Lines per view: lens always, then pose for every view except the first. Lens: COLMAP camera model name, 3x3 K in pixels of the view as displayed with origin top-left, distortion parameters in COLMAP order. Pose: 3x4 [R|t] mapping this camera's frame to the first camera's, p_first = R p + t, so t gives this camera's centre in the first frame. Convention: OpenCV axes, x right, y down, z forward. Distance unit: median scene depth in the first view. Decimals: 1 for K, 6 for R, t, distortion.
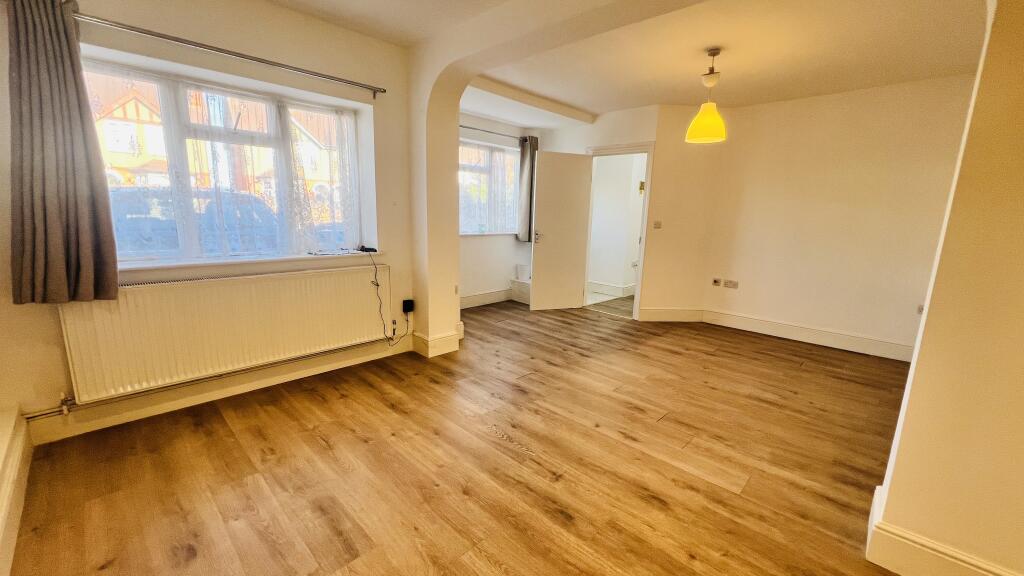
lens RADIAL K [[402.2, 0, 512.0], [0, 402.2, 288.0], [0, 0, 1]] dist [0.000541, 0.000106]
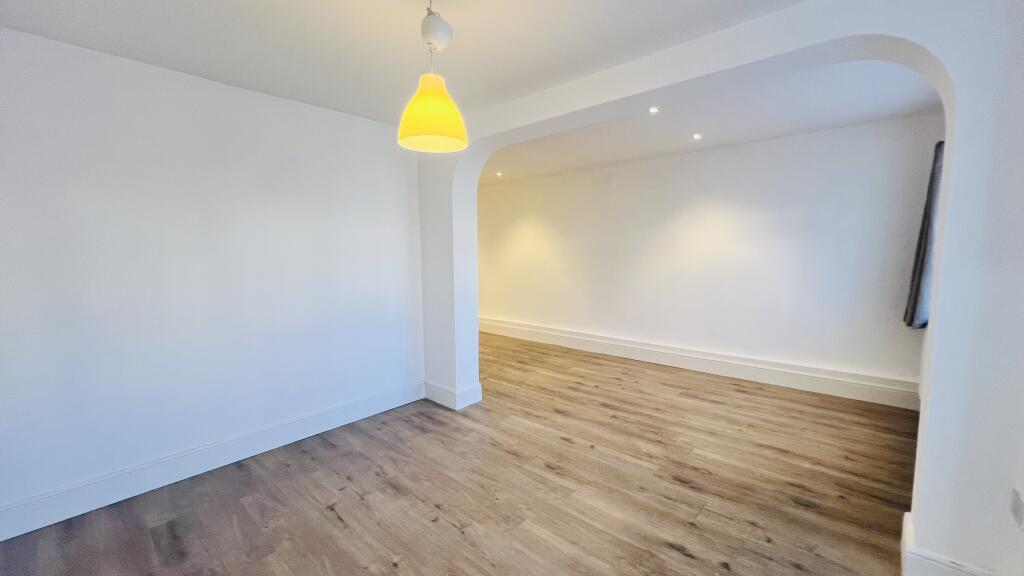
lens RADIAL K [[402.2, 0, 512.0], [0, 402.2, 288.0], [0, 0, 1]] dist [0.000541, 0.000106]
pose [[-0.999173, -0.017245, -0.036810, 0.525851], [-0.026886, 0.959546, 0.280267, -0.451585], [0.030488, 0.281025, -0.959216, 2.102831]]
